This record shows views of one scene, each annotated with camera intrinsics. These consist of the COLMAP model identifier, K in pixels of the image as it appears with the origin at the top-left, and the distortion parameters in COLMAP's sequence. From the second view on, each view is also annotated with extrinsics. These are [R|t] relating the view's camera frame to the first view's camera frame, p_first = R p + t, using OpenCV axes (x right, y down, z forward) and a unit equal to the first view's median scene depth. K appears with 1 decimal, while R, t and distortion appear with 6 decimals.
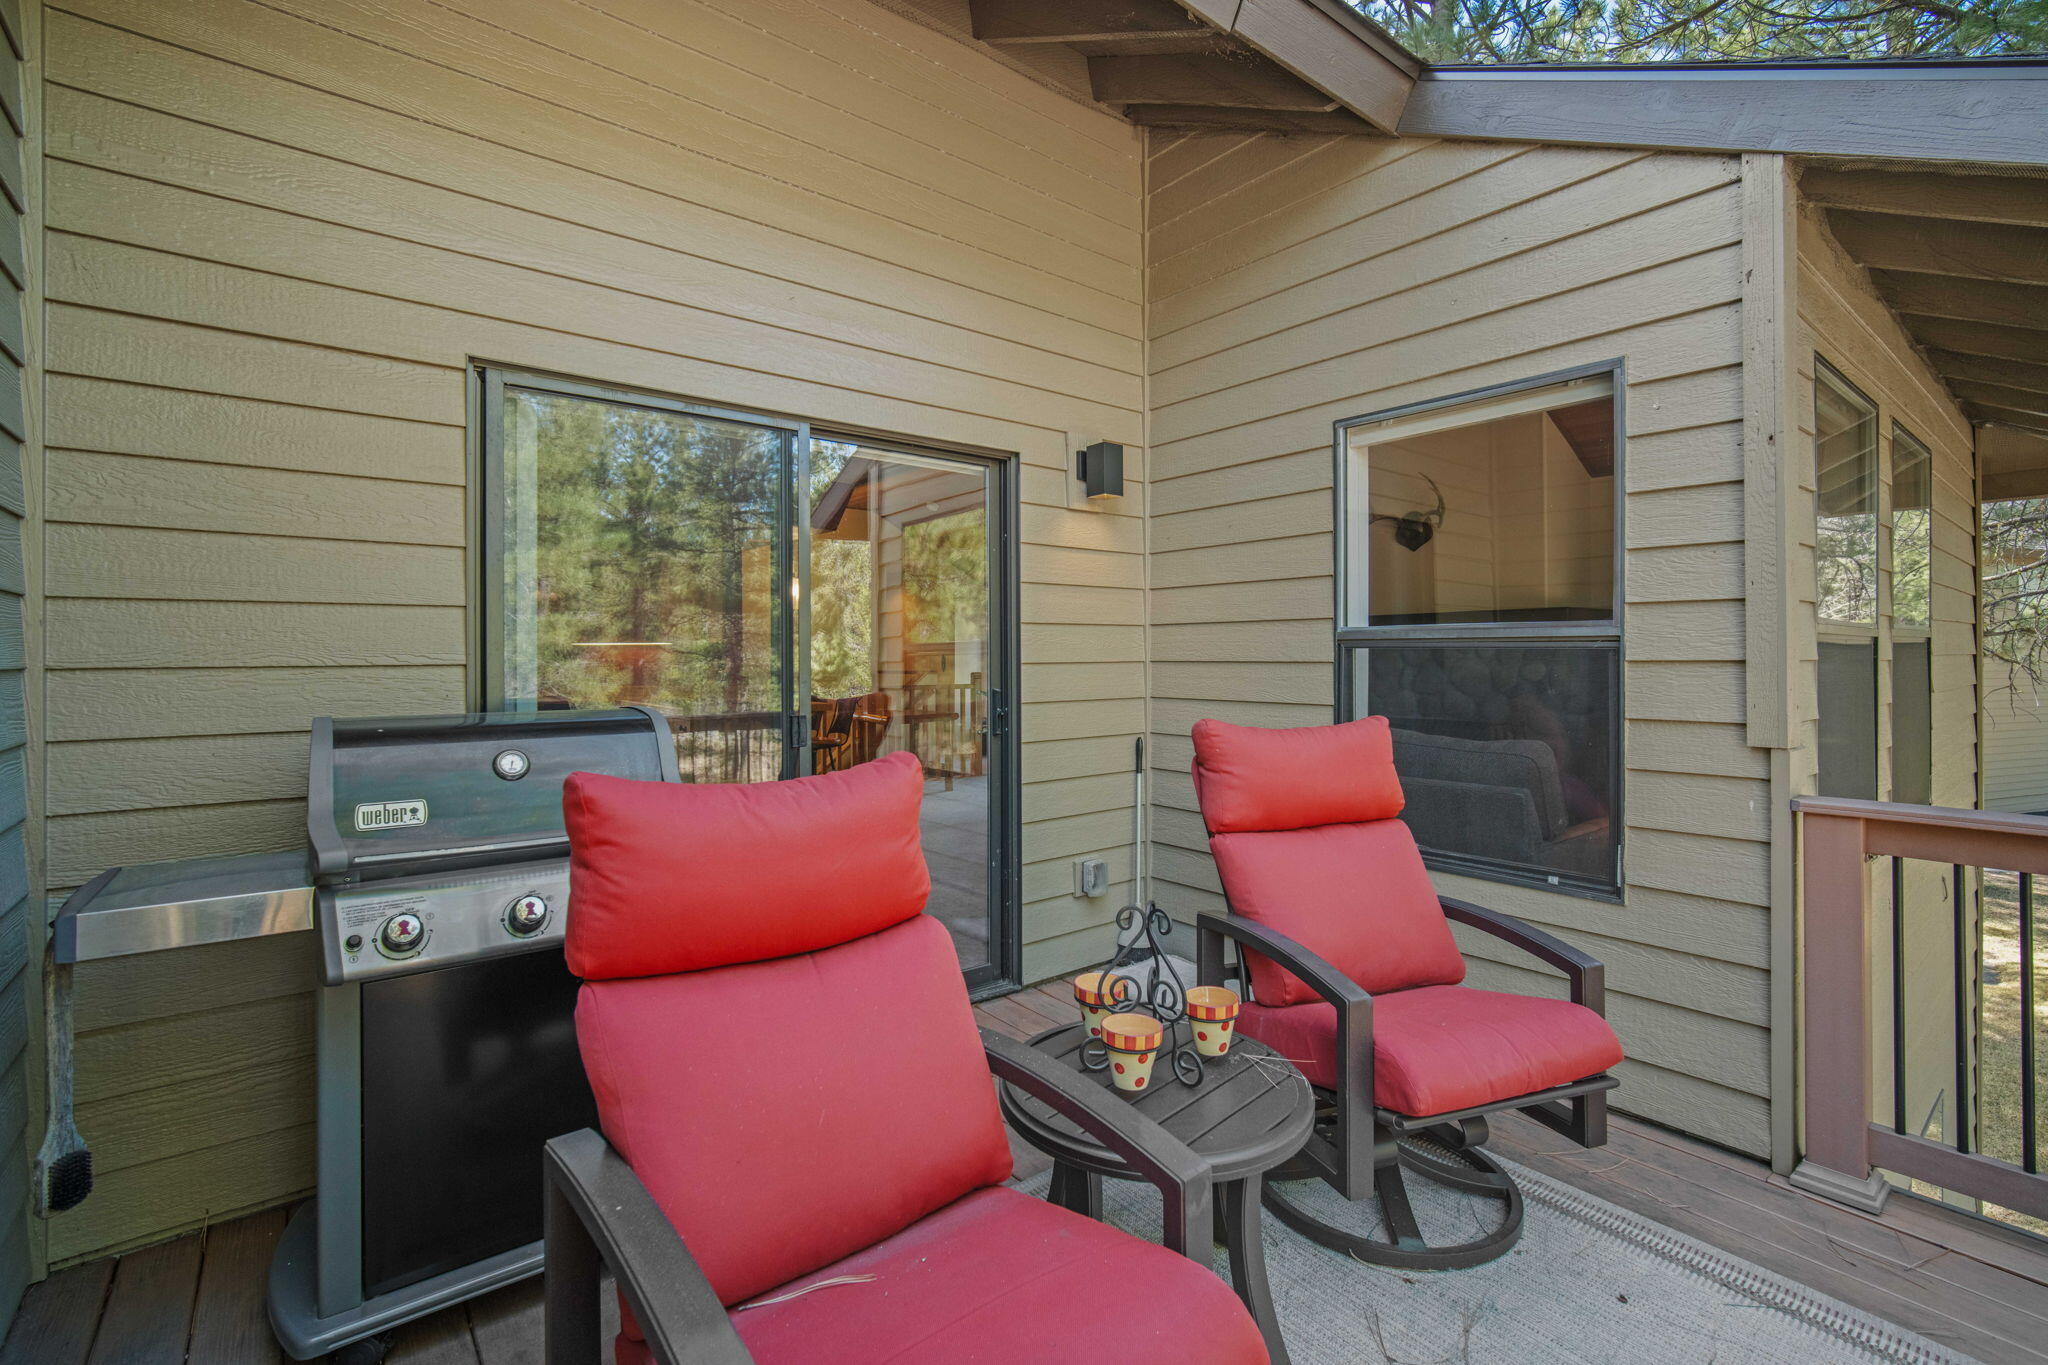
lens RADIAL K [[907.4, 0, 1021.3], [0, 907.4, 667.0], [0, 0, 1]] dist [-0.007771, 0.001101]
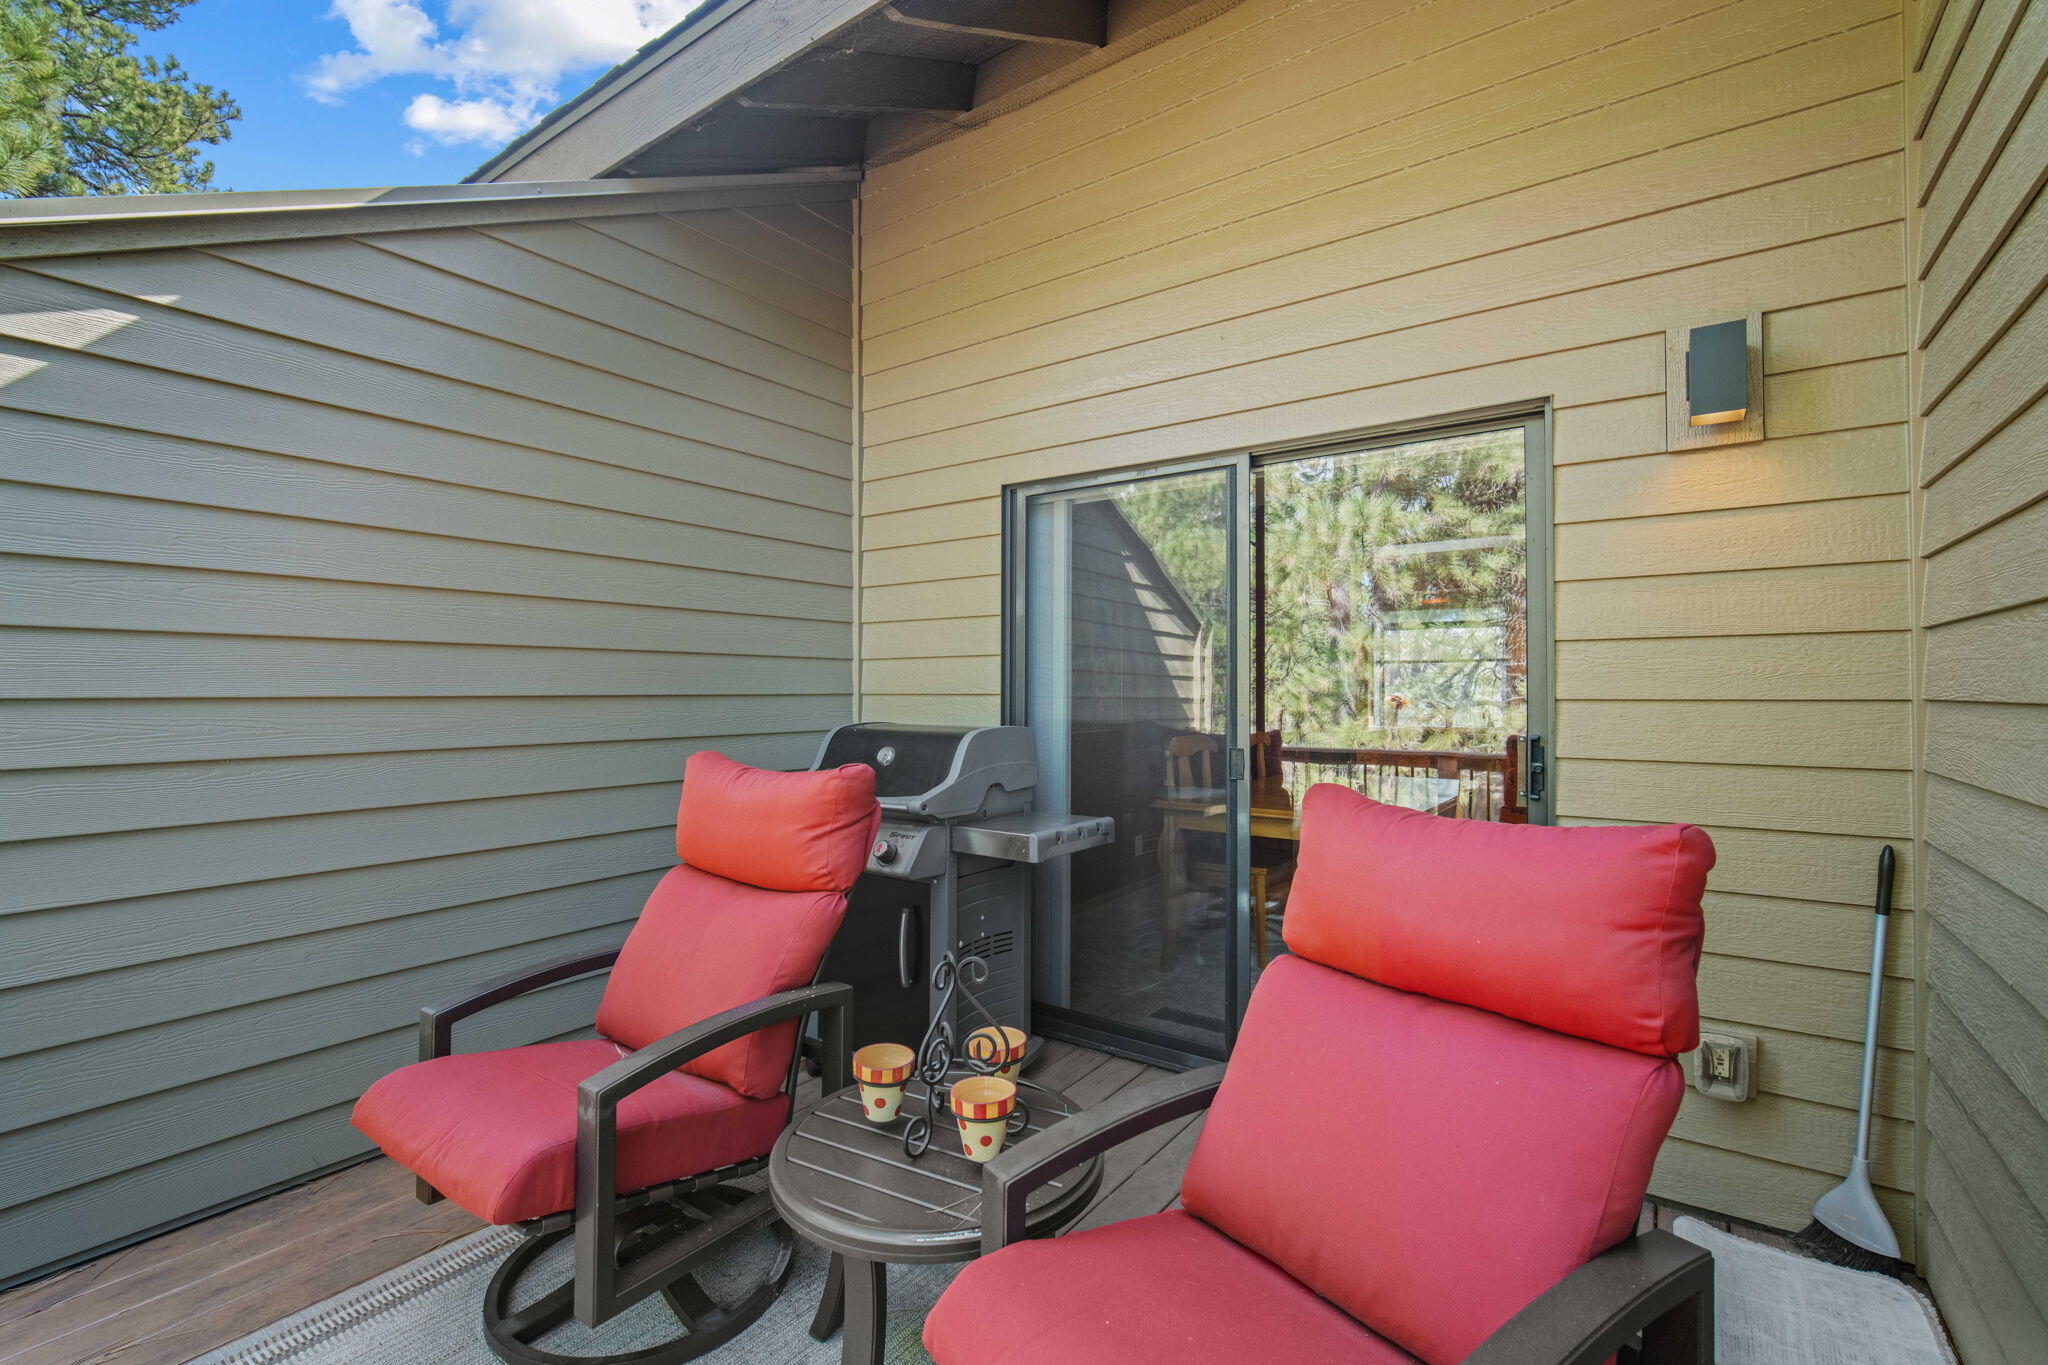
lens RADIAL K [[901.2, 0, 1024.6], [0, 901.2, 693.5], [0, 0, 1]] dist [-0.010659, 0.000573]
pose [[0.285115, 0.000810, -0.958493, 0.559625], [-0.013436, 0.999905, -0.003152, -0.002270], [0.958399, 0.013776, 0.285098, 0.438601]]
